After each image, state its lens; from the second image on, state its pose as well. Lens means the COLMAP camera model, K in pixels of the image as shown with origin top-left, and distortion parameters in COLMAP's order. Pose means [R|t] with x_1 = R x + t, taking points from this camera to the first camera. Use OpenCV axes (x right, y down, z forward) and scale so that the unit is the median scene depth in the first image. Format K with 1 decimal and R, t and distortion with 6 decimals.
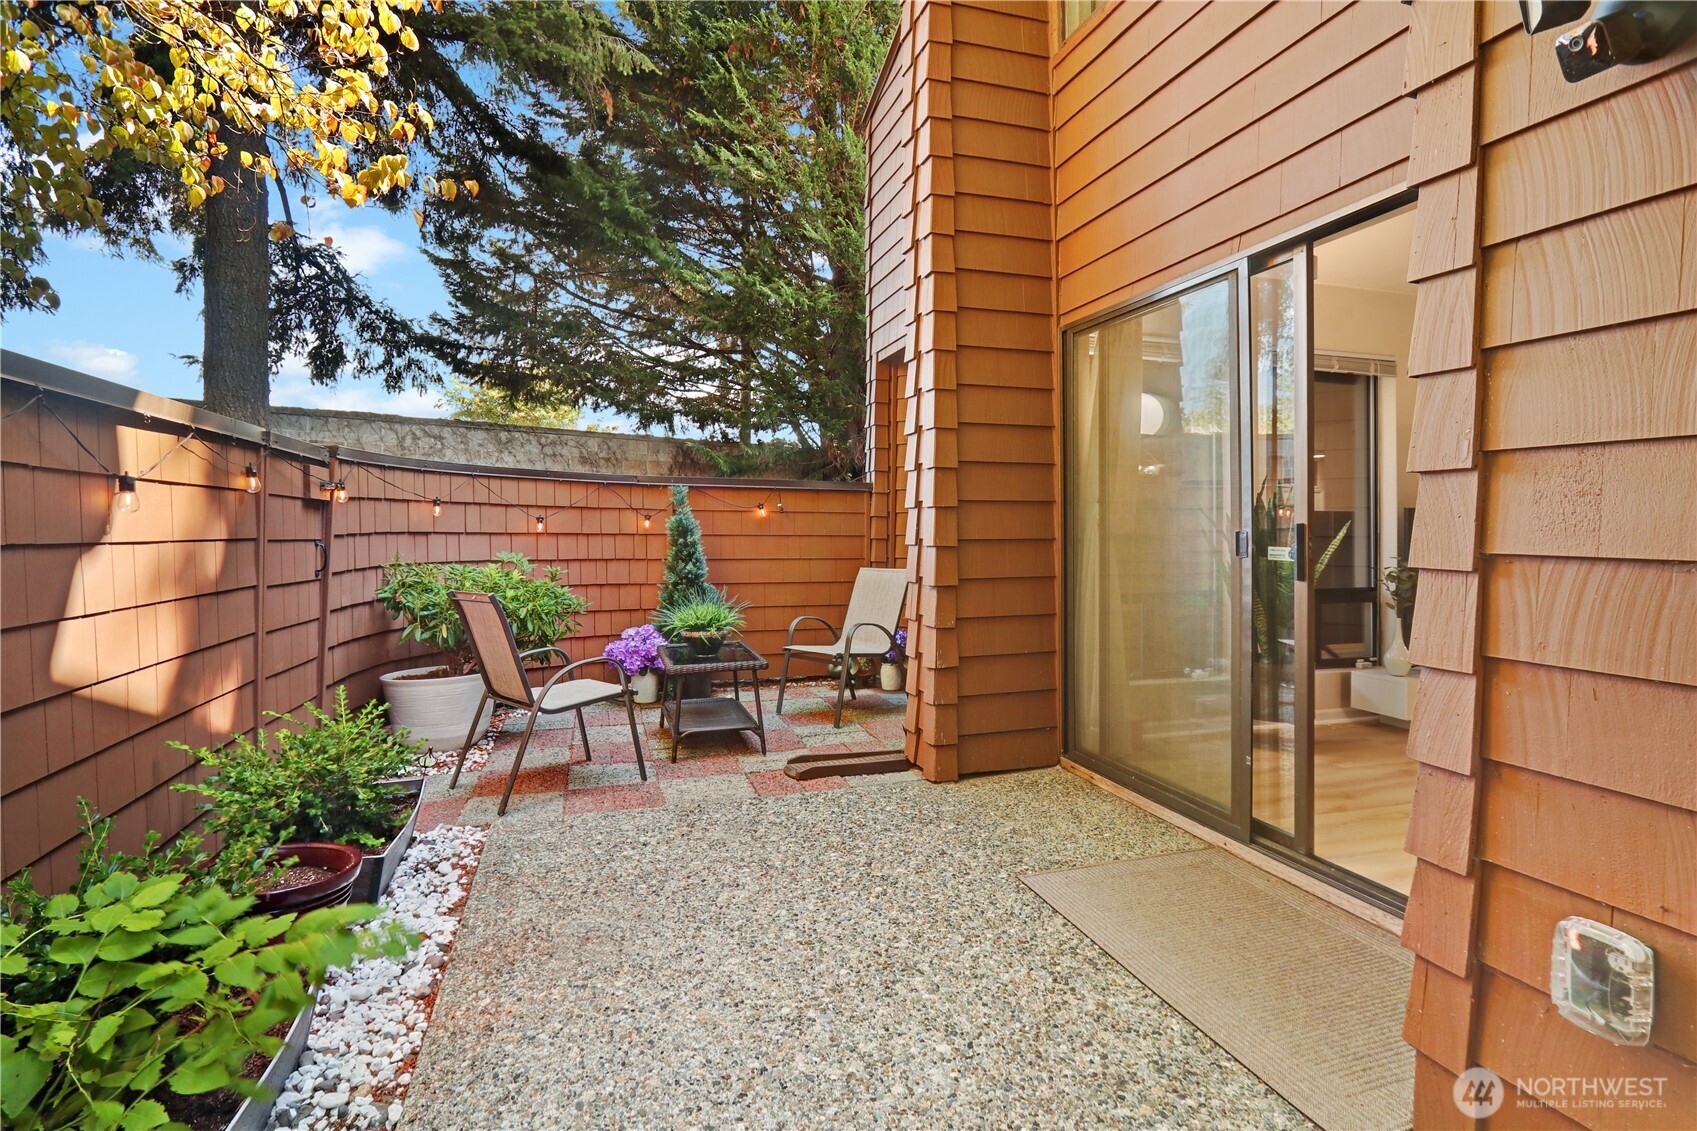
lens RADIAL K [[780.6, 0, 848.5], [0, 780.6, 565.5], [0, 0, 1]] dist [-0.001235, -0.000254]
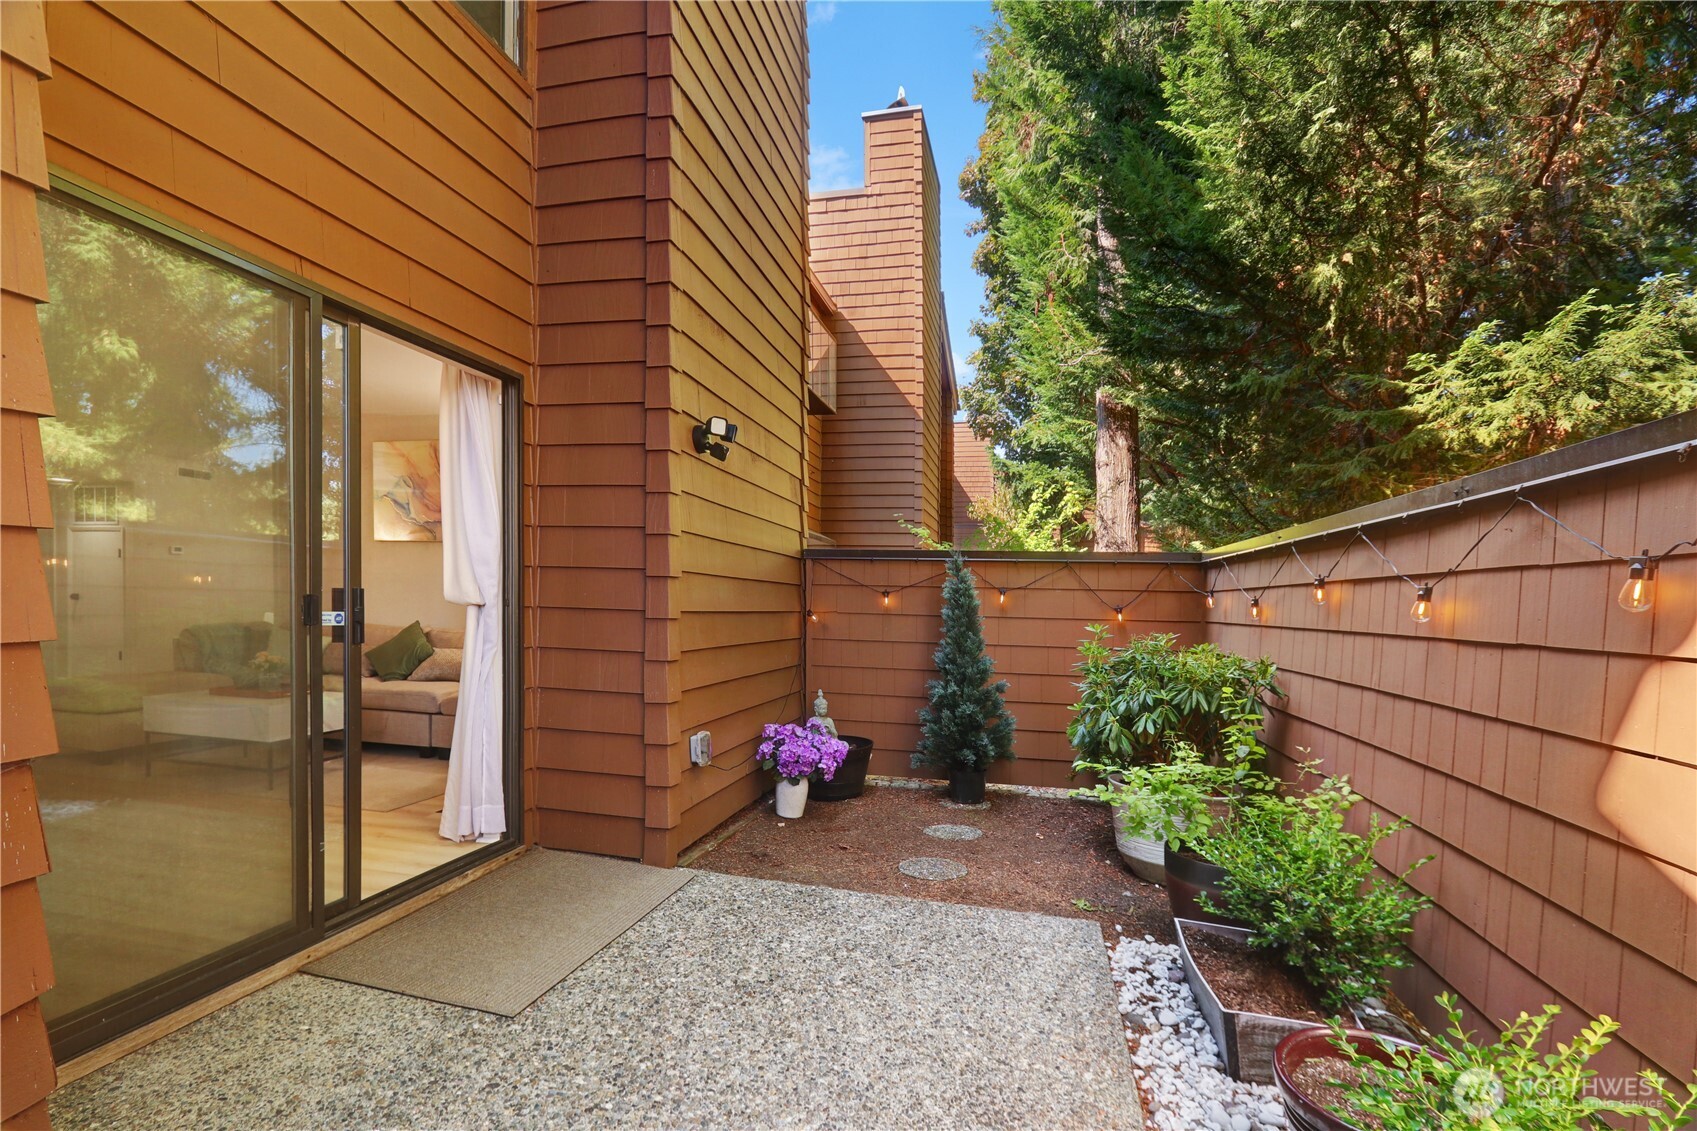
lens RADIAL K [[795.0, 0, 843.1], [0, 795.0, 604.8], [0, 0, 1]] dist [-0.005725, -0.001562]
pose [[-0.864223, -0.006159, 0.503071, -0.540878], [0.001037, 0.999901, 0.014022, -0.058659], [-0.503108, 0.012640, -0.864131, 1.615929]]
